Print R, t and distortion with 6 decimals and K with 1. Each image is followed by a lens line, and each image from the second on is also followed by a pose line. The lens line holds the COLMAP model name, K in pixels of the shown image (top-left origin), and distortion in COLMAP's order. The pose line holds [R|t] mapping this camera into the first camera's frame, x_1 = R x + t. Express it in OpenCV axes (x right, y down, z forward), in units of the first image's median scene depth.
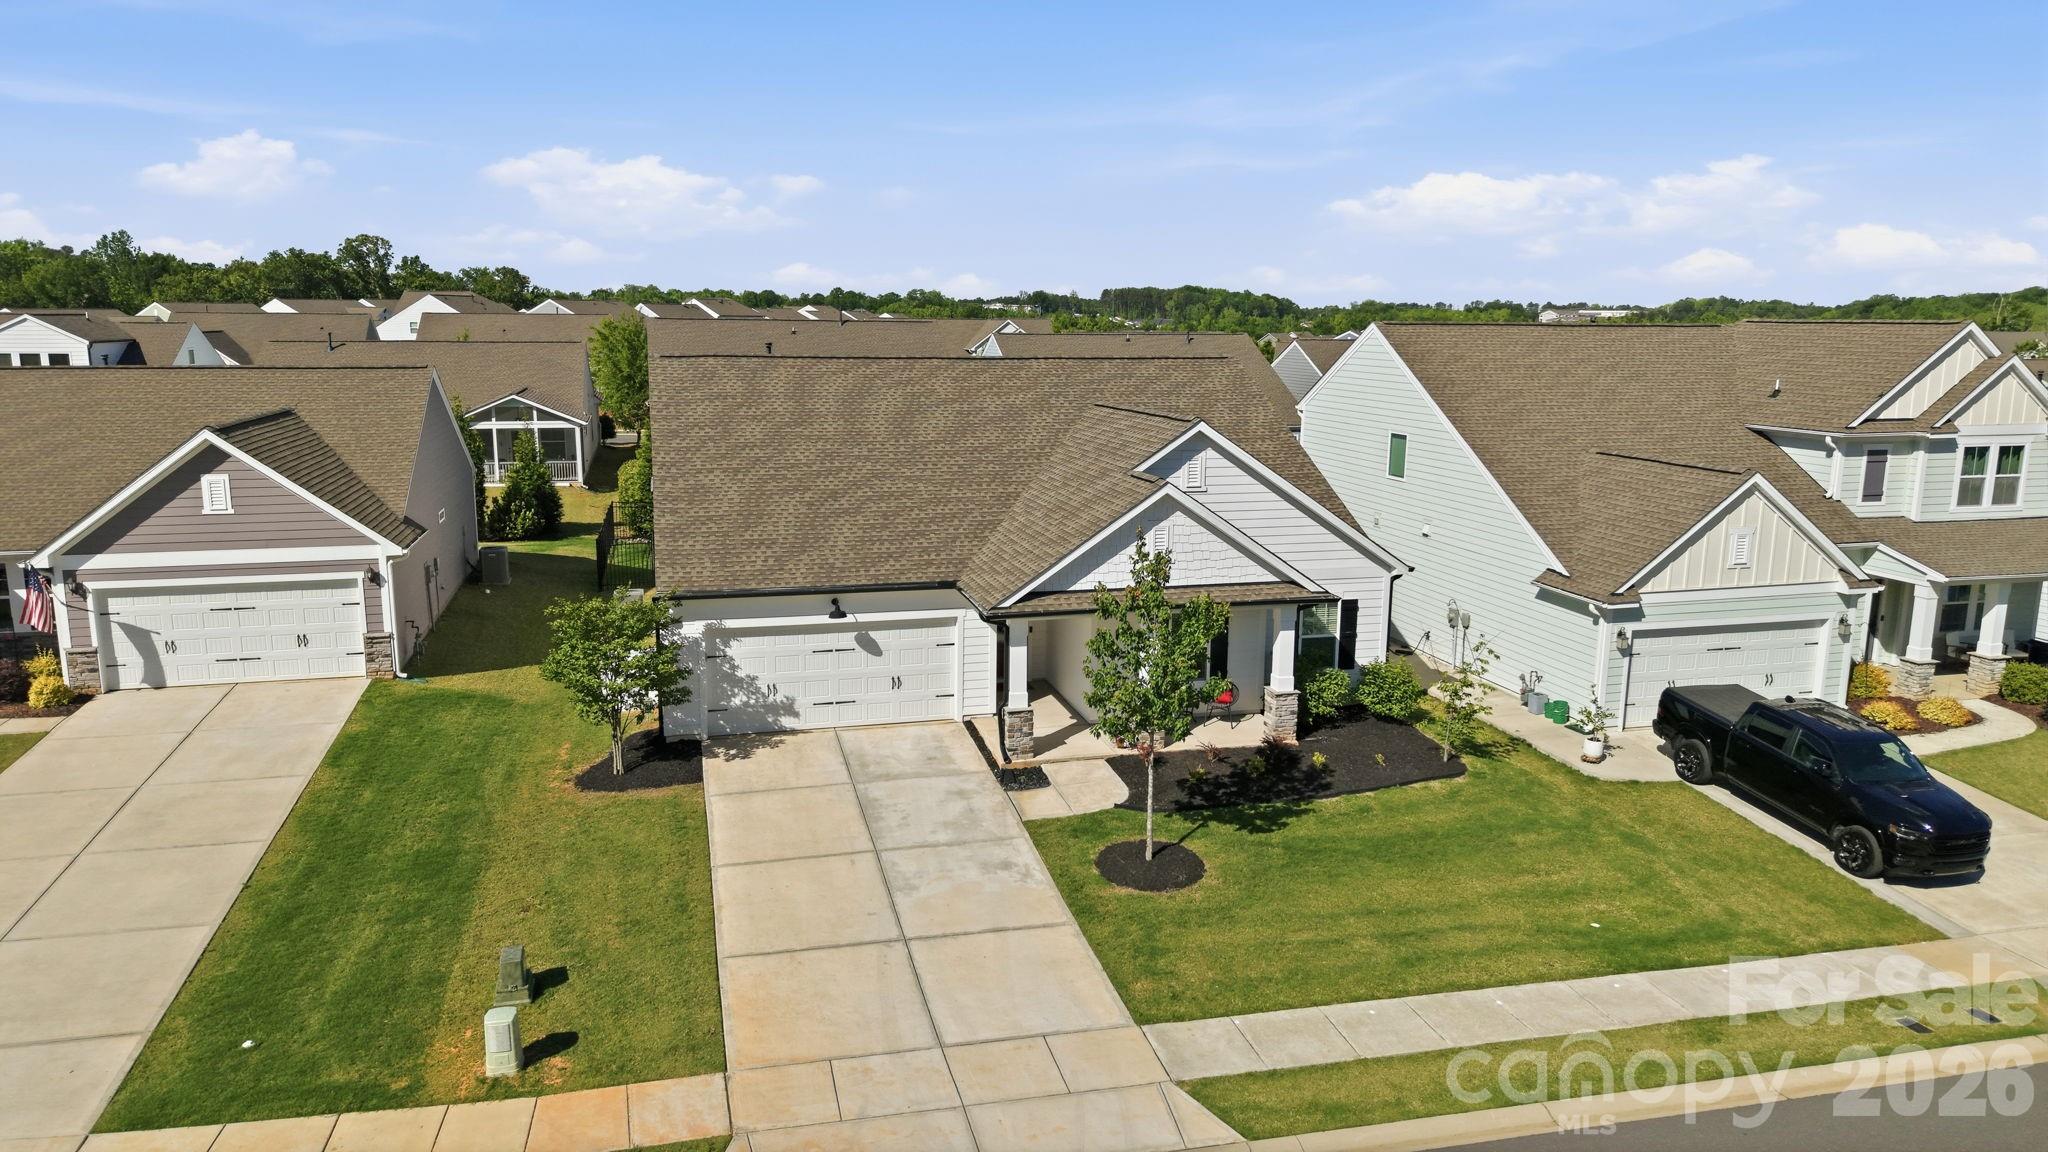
lens RADIAL K [[1364.4, 0, 1019.1], [0, 1364.4, 577.2], [0, 0, 1]] dist [0.016839, -0.009443]
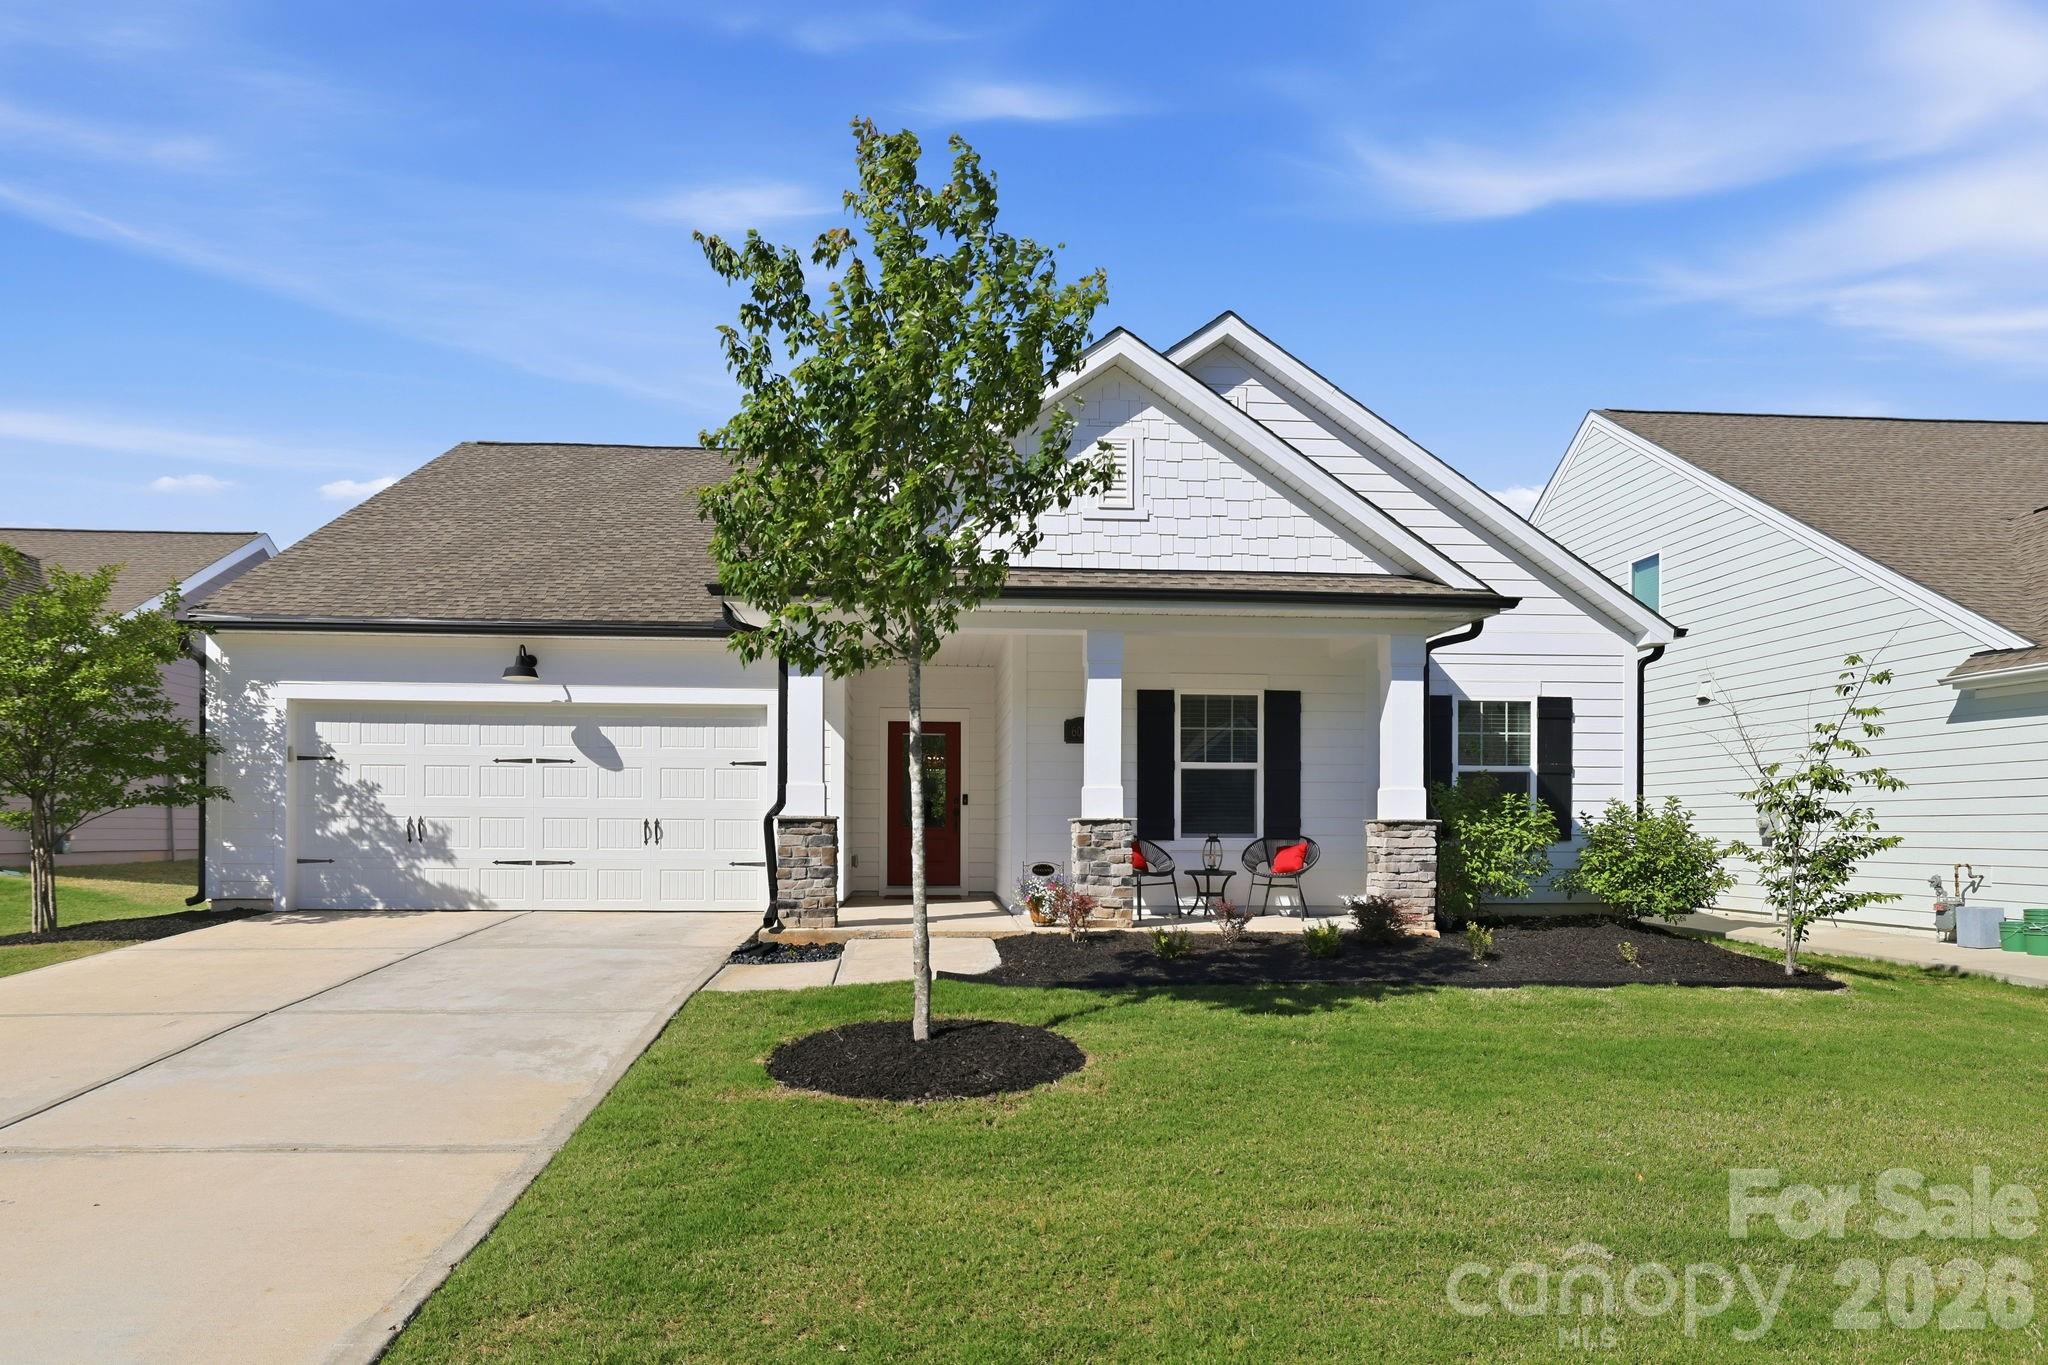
lens RADIAL K [[1367.6, 0, 1045.1], [0, 1367.6, 798.2], [0, 0, 1]] dist [0.000227, 0.006513]
pose [[0.987923, -0.001116, -0.154940, 0.142296], [-0.031369, 0.977826, -0.207057, 0.171895], [0.151735, 0.209417, 0.965982, 0.520878]]
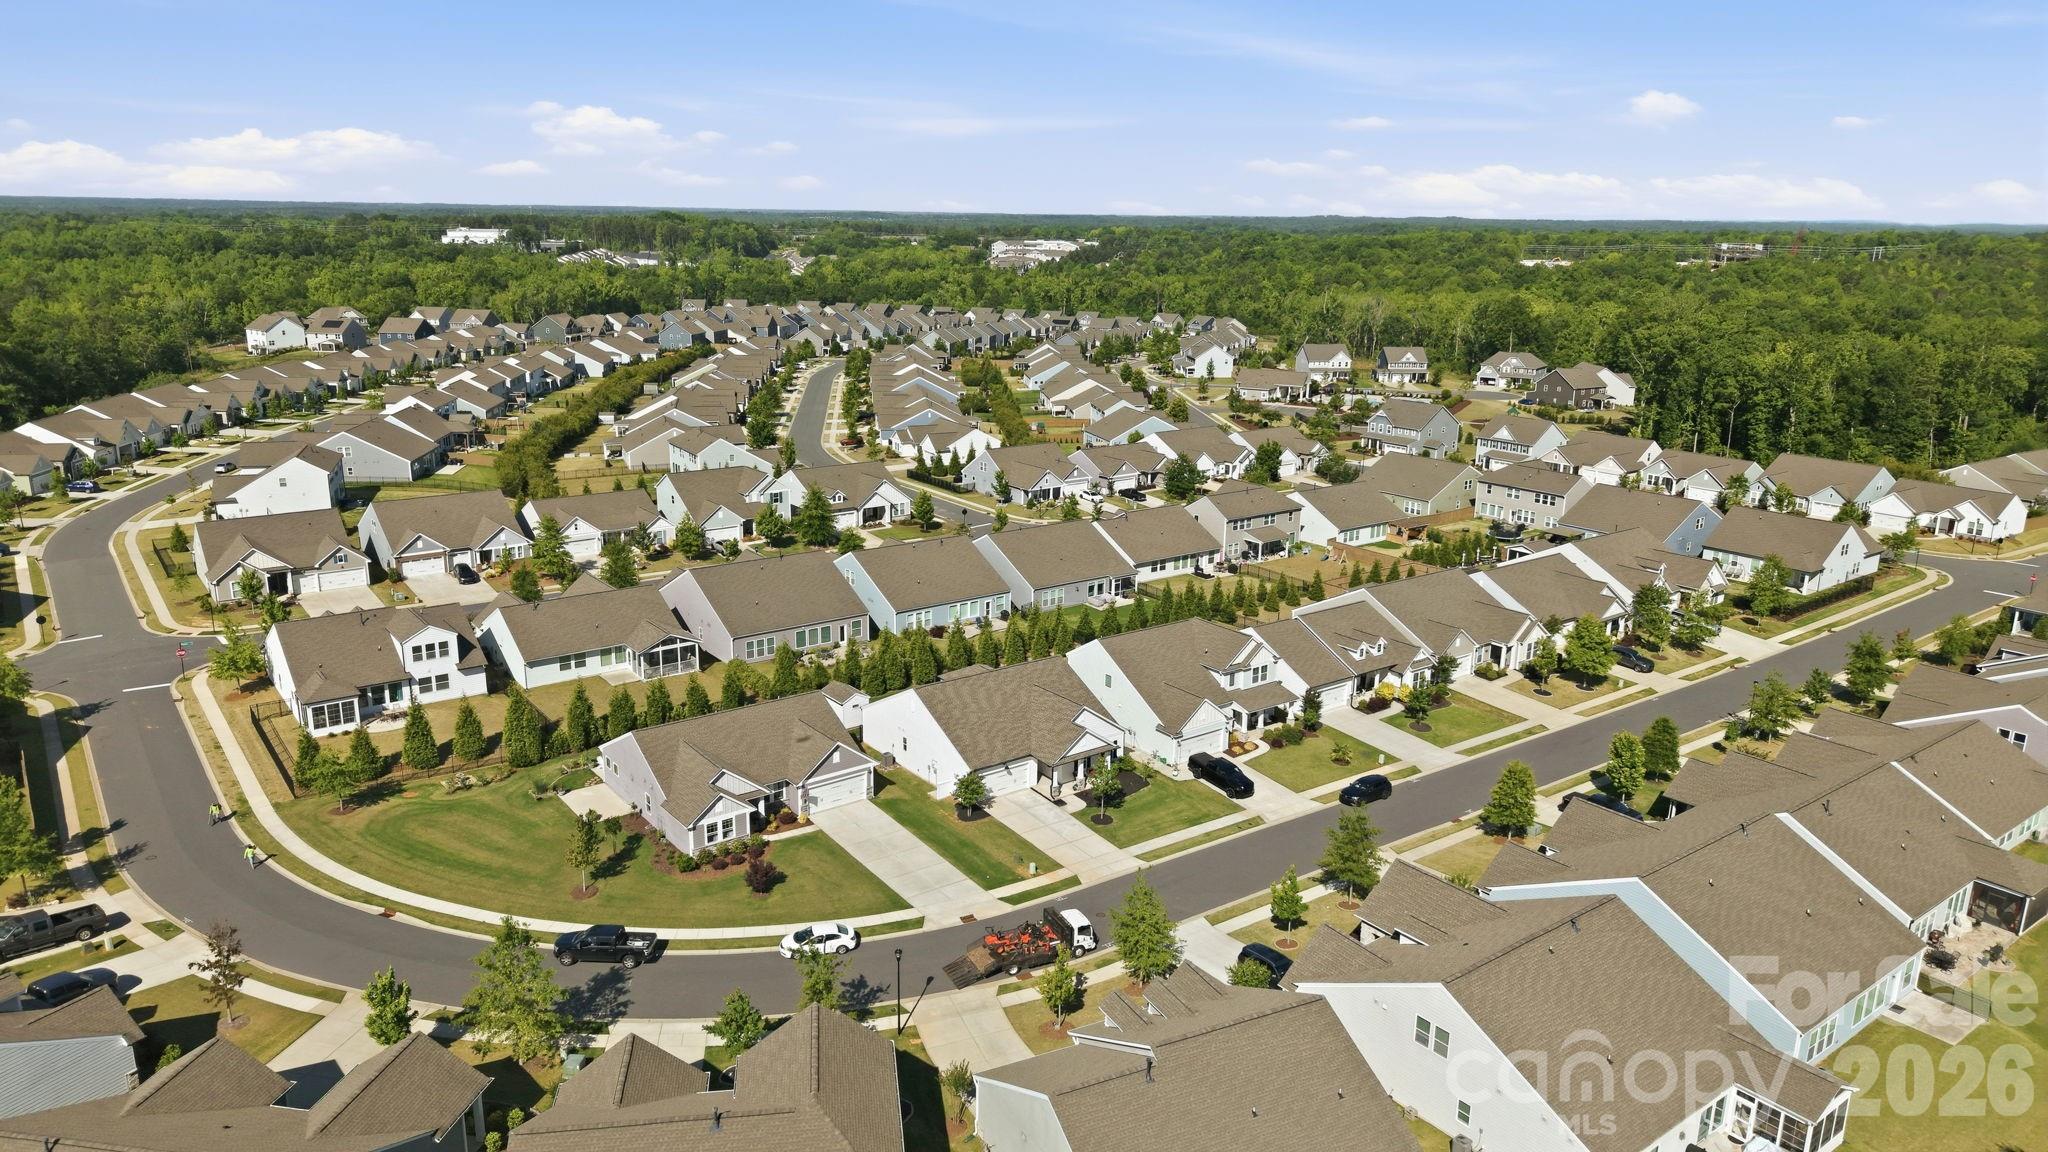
lens RADIAL K [[1364.4, 0, 1018.8], [0, 1364.4, 577.1], [0, 0, 1]] dist [0.016839, -0.009443]
pose [[0.926042, -0.095163, 0.365225, -1.454589], [0.066885, 0.993753, 0.089342, -0.853704], [-0.371446, -0.058306, 0.926622, -2.587048]]
